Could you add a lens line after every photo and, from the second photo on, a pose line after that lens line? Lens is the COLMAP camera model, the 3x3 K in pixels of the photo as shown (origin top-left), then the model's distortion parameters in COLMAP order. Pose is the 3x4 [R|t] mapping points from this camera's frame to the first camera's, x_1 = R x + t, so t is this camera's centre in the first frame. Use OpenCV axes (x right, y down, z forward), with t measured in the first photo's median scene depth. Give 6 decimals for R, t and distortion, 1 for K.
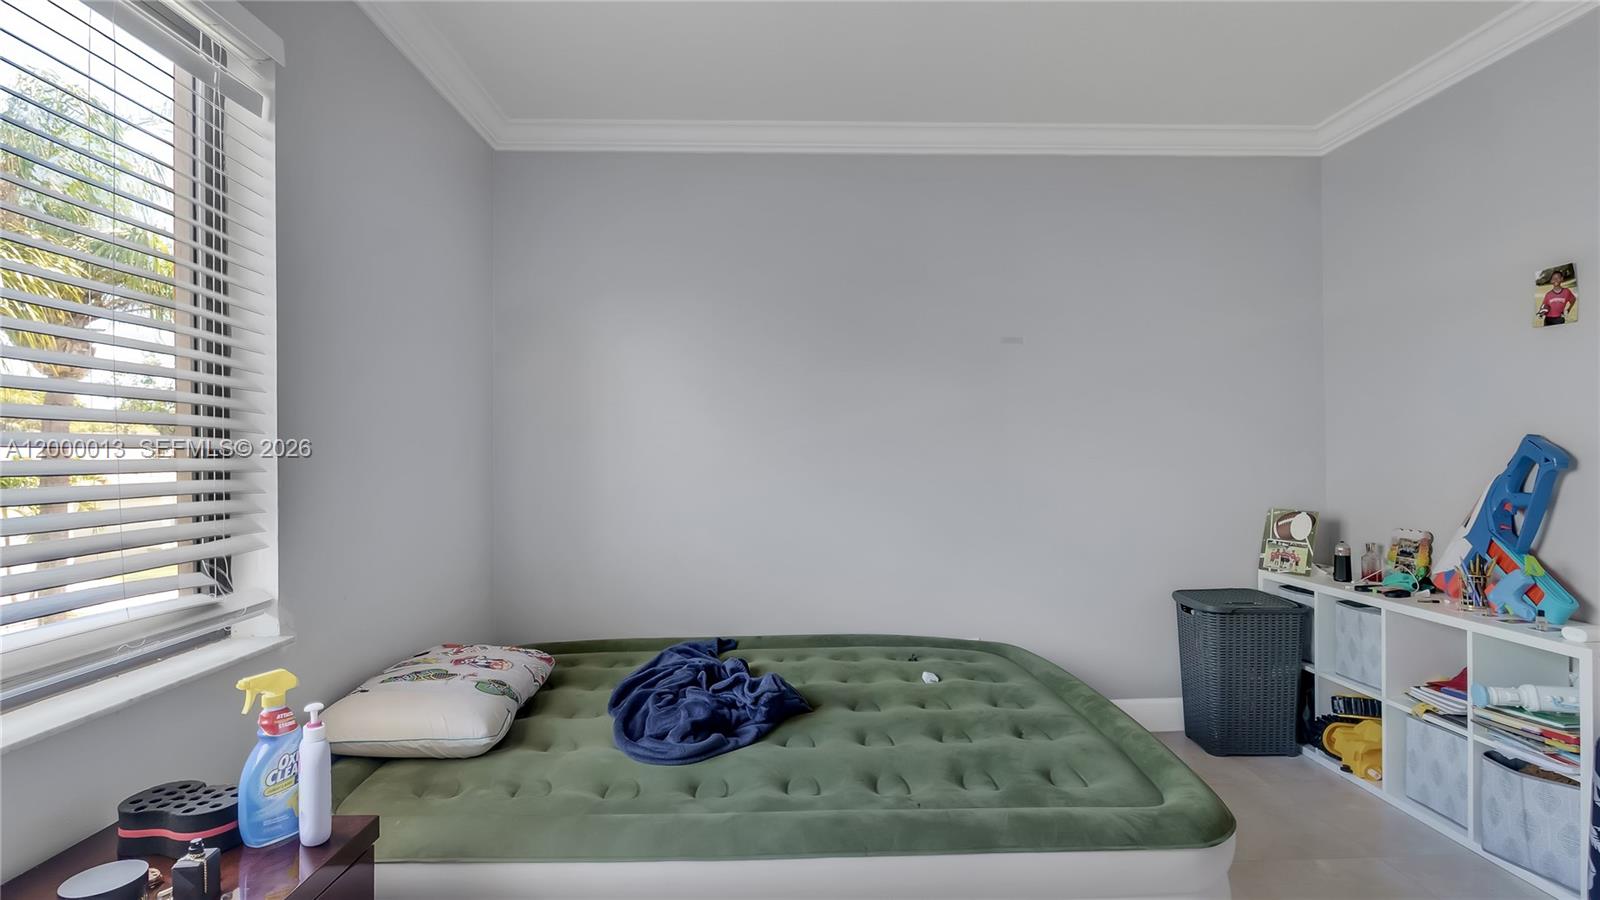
lens RADIAL K [[744.3, 0, 803.2], [0, 744.3, 458.1], [0, 0, 1]] dist [0.003242, 0.000640]
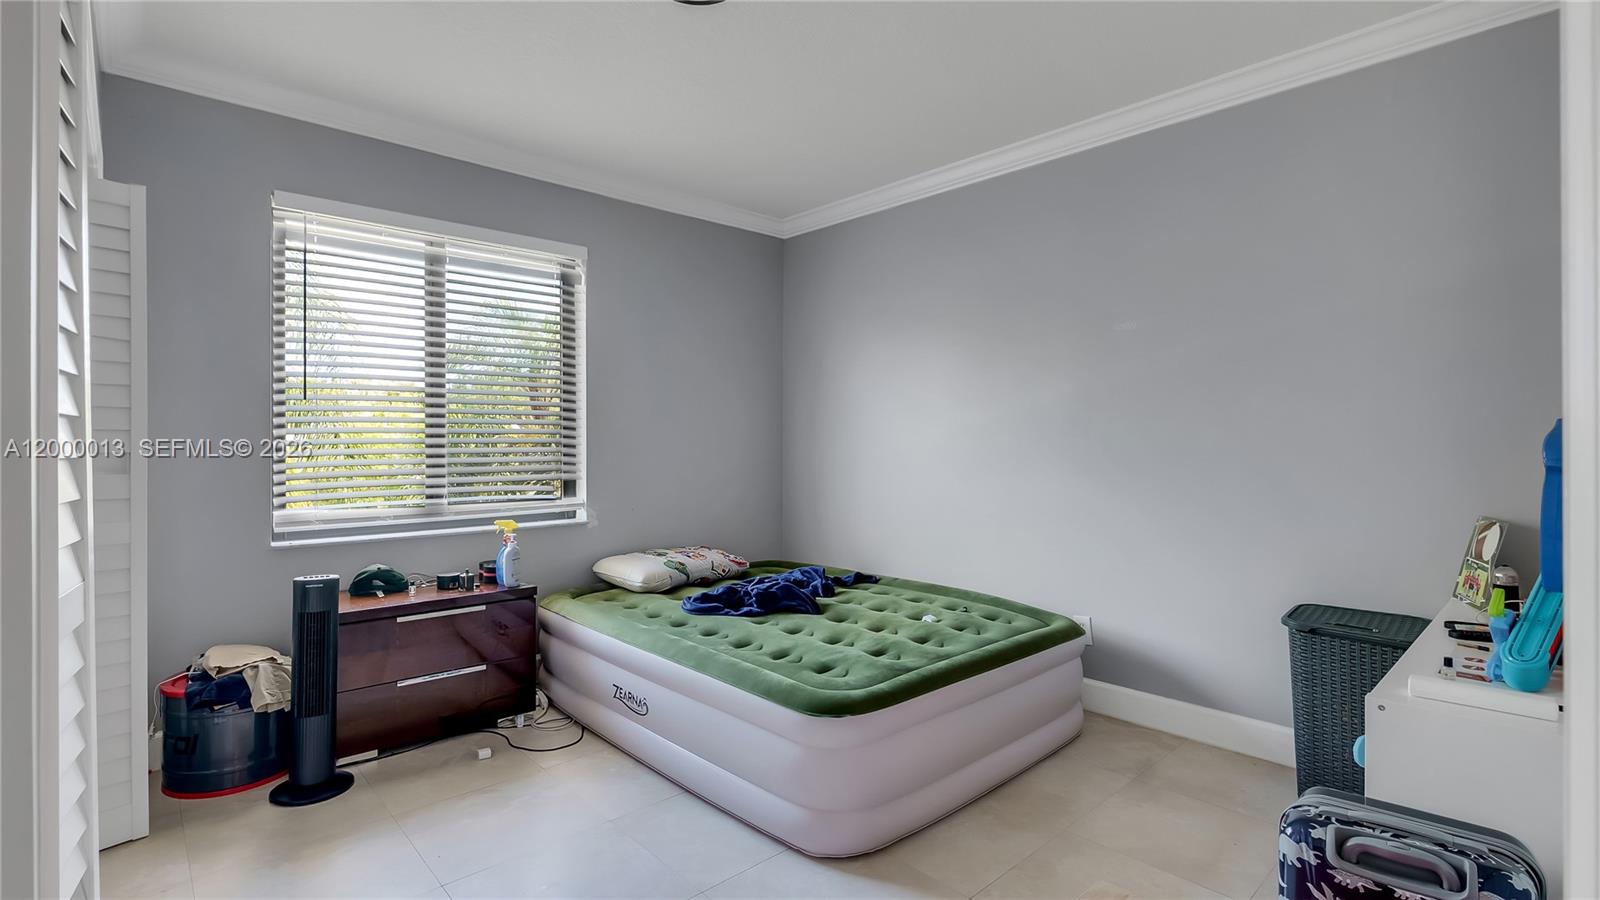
lens RADIAL K [[744.3, 0, 810.9], [0, 744.3, 438.7], [0, 0, 1]] dist [0.003242, 0.000640]
pose [[0.649674, 0.007265, -0.760178, 0.824690], [-0.004760, 0.999974, 0.005489, -0.009321], [0.760198, 0.000053, 0.649691, 0.037659]]
